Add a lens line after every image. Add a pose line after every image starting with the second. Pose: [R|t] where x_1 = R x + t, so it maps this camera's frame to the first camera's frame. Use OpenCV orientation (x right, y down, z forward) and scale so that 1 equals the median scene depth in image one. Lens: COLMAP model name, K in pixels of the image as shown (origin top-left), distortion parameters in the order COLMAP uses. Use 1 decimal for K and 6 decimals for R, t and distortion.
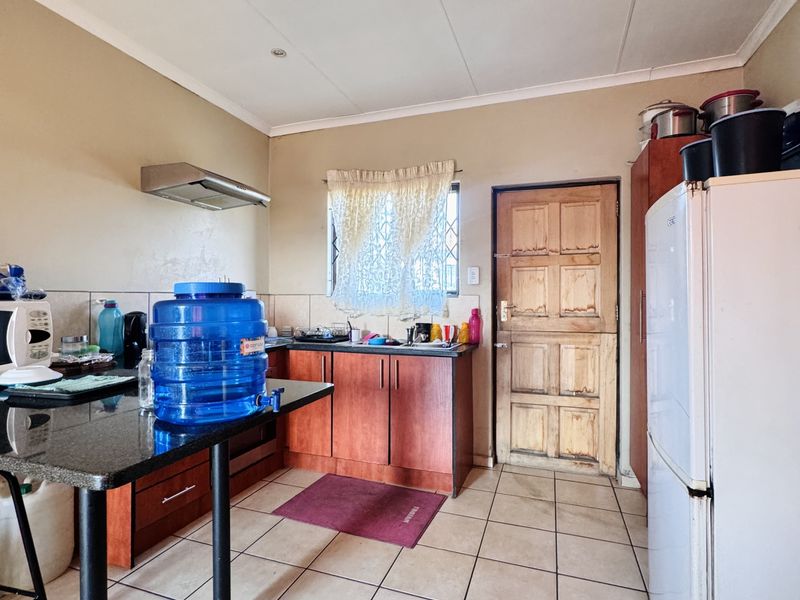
lens RADIAL K [[429.5, 0, 399.0], [0, 429.5, 298.9], [0, 0, 1]] dist [-0.004032, -0.000056]
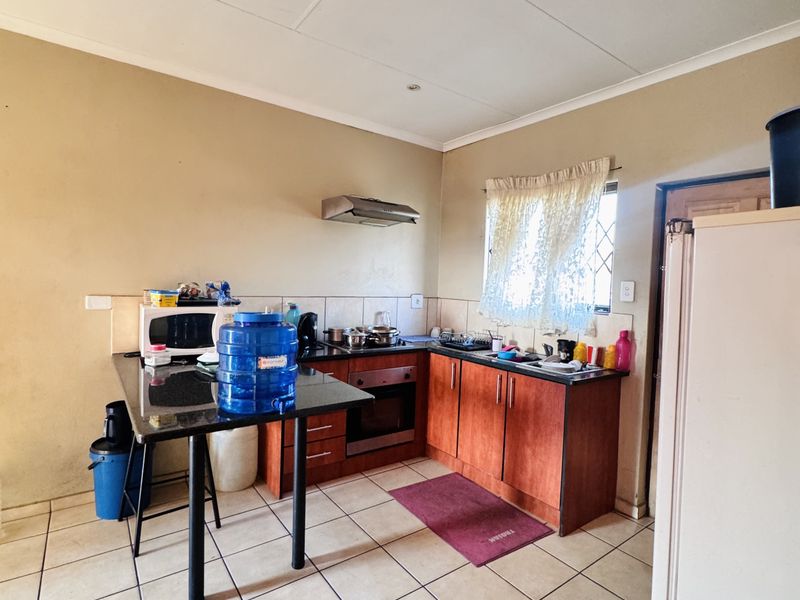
lens RADIAL K [[429.5, 0, 398.1], [0, 429.5, 298.9], [0, 0, 1]] dist [-0.004032, -0.000056]
pose [[0.826014, 0.051496, -0.561292, 0.295762], [-0.033363, 0.998539, 0.042515, -0.064598], [0.562662, -0.016392, 0.826525, 0.045427]]
